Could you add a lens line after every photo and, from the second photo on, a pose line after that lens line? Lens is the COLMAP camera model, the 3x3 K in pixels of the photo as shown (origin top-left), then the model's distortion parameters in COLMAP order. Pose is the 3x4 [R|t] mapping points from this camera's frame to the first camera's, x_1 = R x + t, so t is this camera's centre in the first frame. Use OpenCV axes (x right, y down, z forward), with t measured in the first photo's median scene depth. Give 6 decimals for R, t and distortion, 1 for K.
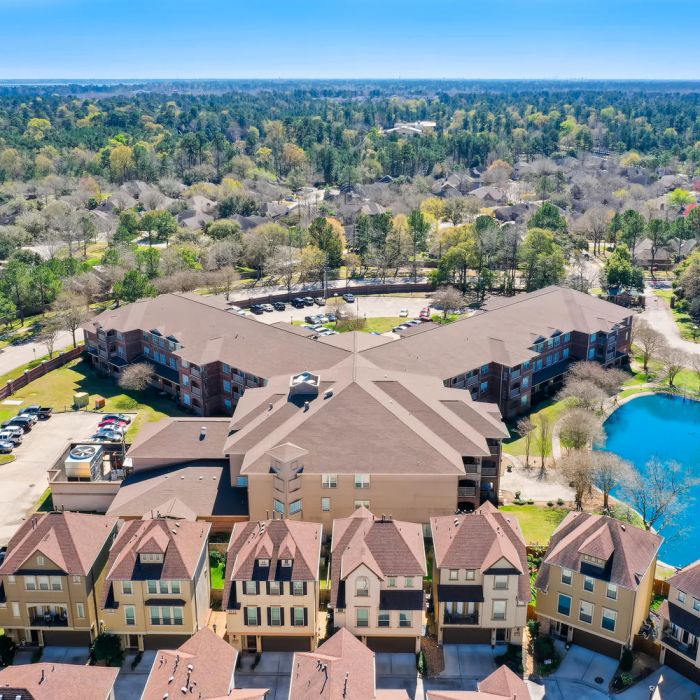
lens RADIAL K [[825.0, 0, 350.0], [0, 825.0, 350.0], [0, 0, 1]] dist [-0.021102, 0.028759]
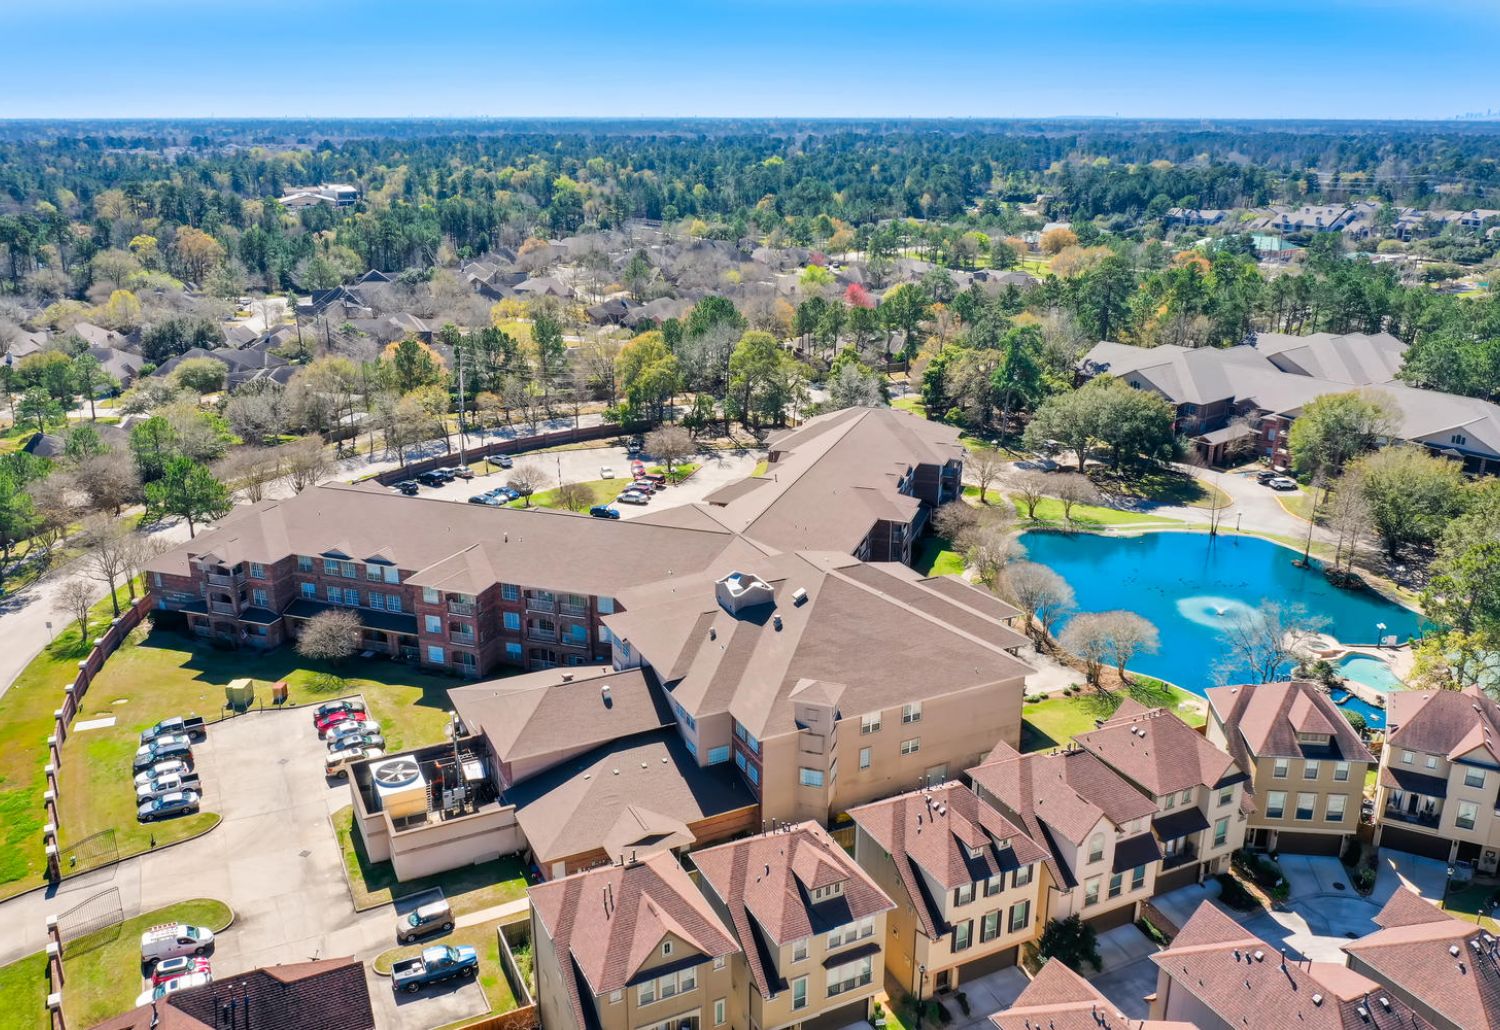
lens RADIAL K [[1201.0, 0, 750.0], [0, 1201.0, 515.0], [0, 0, 1]] dist [-0.007544, -0.006237]
pose [[0.892333, -0.142338, 0.428347, -0.366581], [0.141476, 0.989356, 0.034035, -0.040375], [-0.428632, 0.030230, 0.902973, 0.108653]]
